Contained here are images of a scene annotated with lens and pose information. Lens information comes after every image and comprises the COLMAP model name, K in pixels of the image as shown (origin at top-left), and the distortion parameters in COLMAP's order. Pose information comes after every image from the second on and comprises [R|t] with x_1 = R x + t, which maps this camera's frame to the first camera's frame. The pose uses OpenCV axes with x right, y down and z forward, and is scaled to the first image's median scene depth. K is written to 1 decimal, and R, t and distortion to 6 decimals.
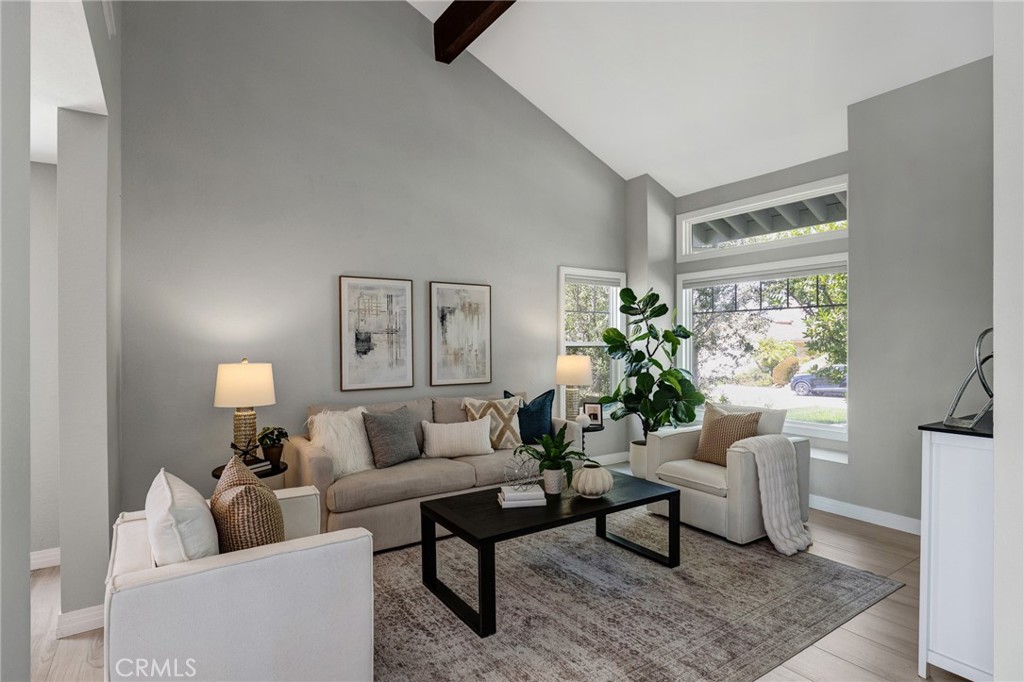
lens RADIAL K [[528.3, 0, 521.7], [0, 528.3, 339.5], [0, 0, 1]] dist [-0.001825, -0.000378]
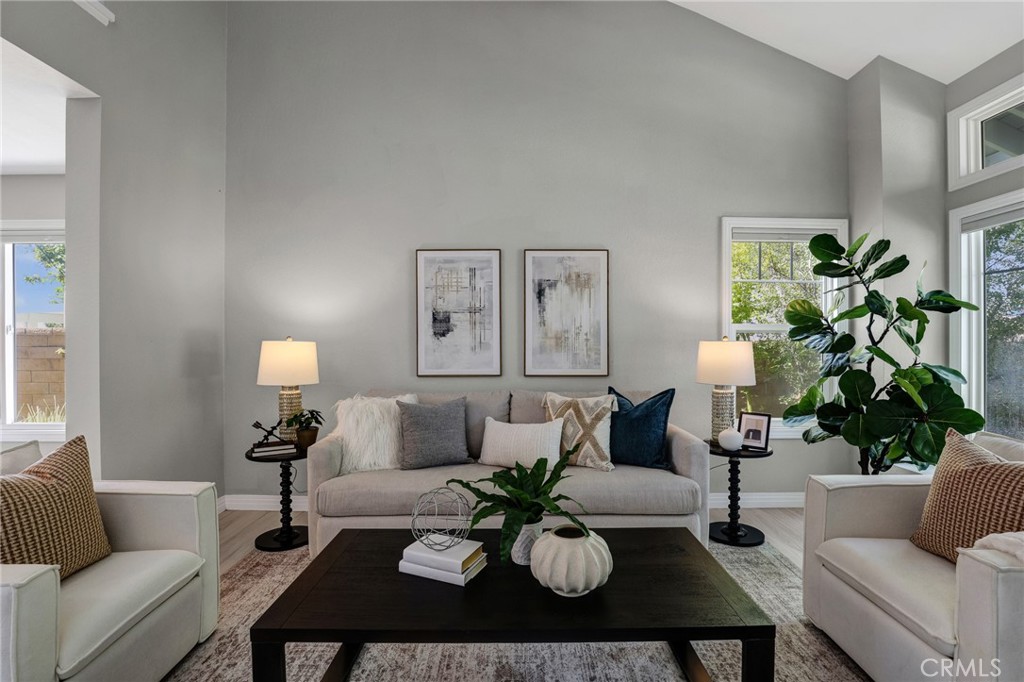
lens RADIAL K [[474.6, 0, 518.7], [0, 474.6, 337.2], [0, 0, 1]] dist [-0.026408, 0.001127]
pose [[0.831790, -0.002174, -0.555086, 0.231099], [-0.000998, 0.999985, -0.005412, 0.031265], [0.555090, 0.005056, 0.831775, 0.376326]]
